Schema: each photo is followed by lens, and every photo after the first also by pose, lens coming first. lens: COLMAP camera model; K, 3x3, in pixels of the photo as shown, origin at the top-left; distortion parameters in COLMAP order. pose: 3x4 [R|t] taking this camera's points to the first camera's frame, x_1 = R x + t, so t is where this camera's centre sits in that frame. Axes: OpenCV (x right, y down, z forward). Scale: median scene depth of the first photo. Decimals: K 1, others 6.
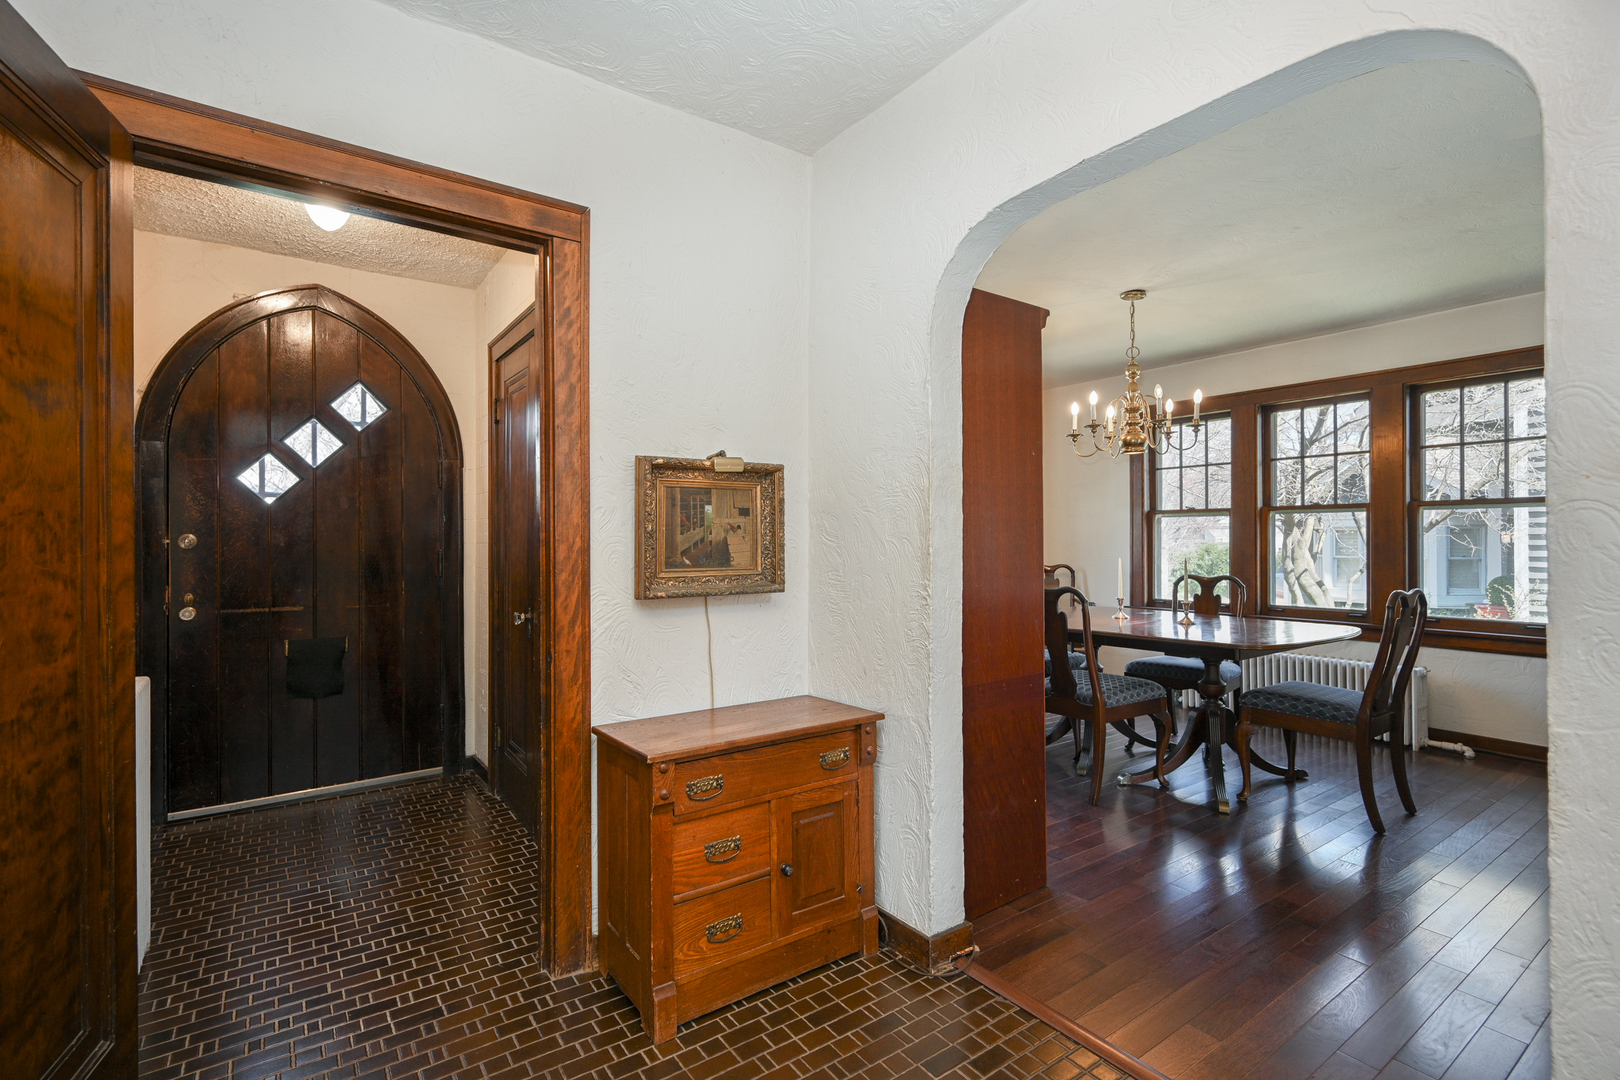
lens RADIAL K [[735.1, 0, 802.3], [0, 735.1, 554.9], [0, 0, 1]] dist [0.004034, 0.000673]
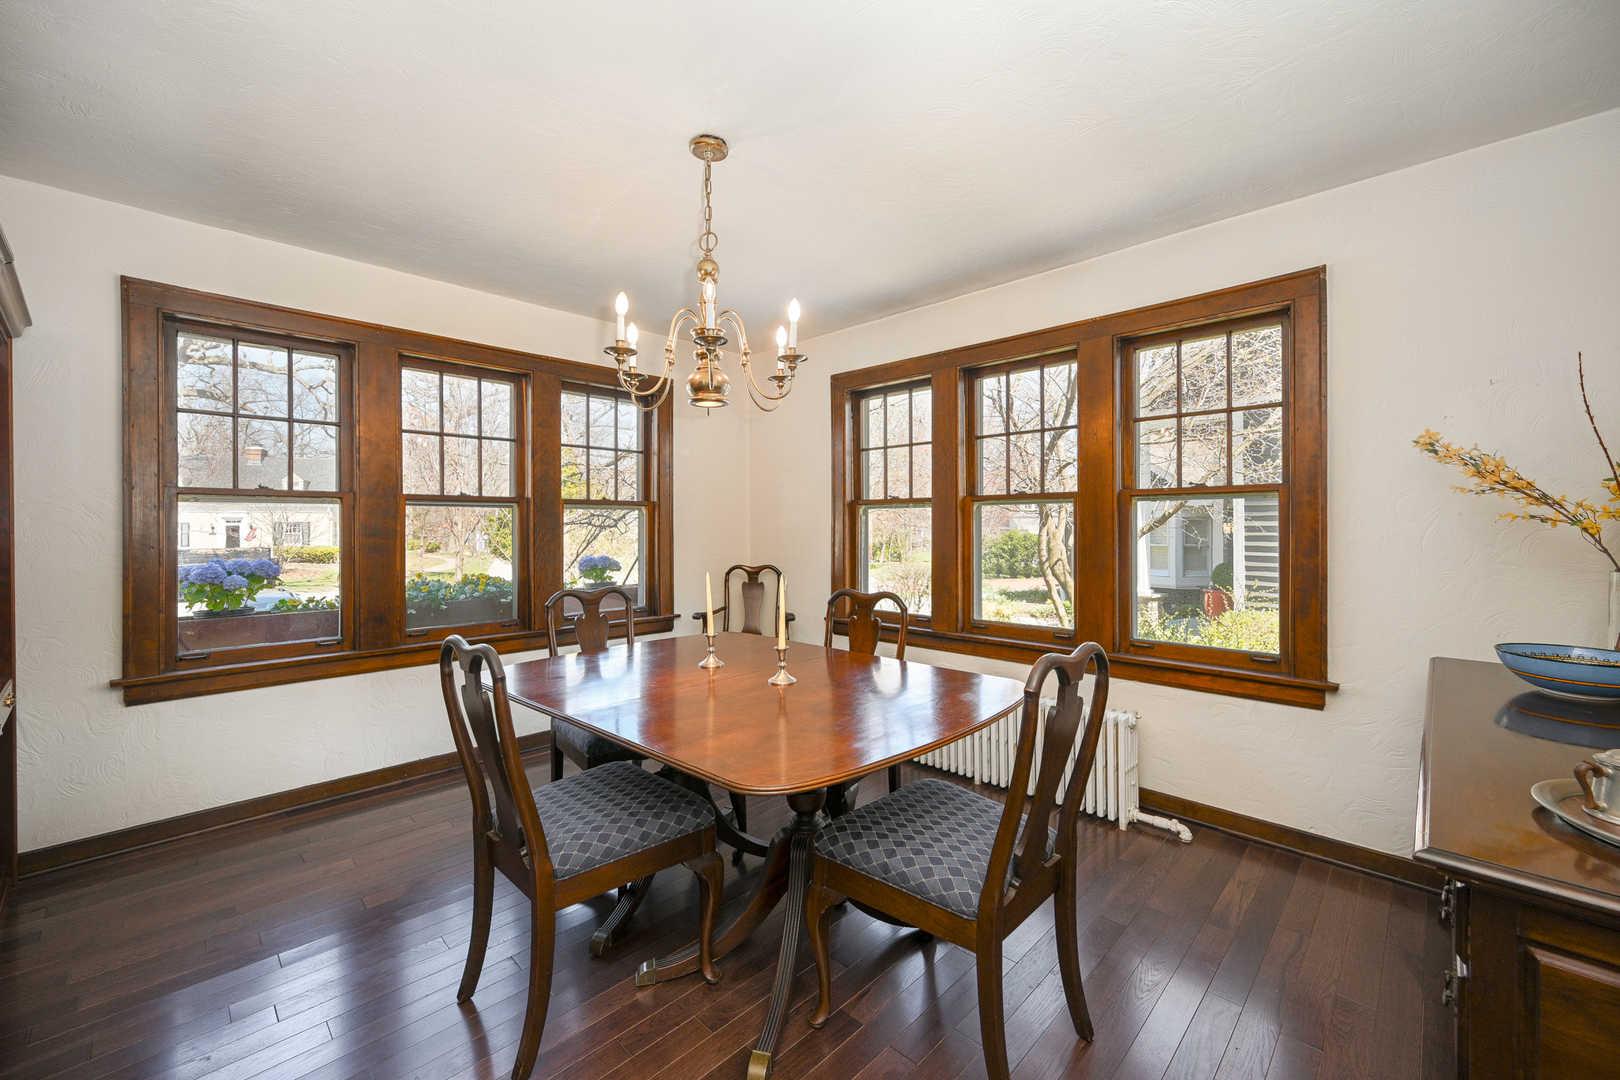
lens RADIAL K [[640.6, 0, 810.0], [0, 640.6, 540.0], [0, 0, 1]] dist [-0.000744, -0.000027]
pose [[0.982917, -0.004016, 0.184003, 0.330312], [0.003616, 0.999990, 0.002507, -0.020074], [-0.184011, -0.001799, 0.982923, 0.348629]]
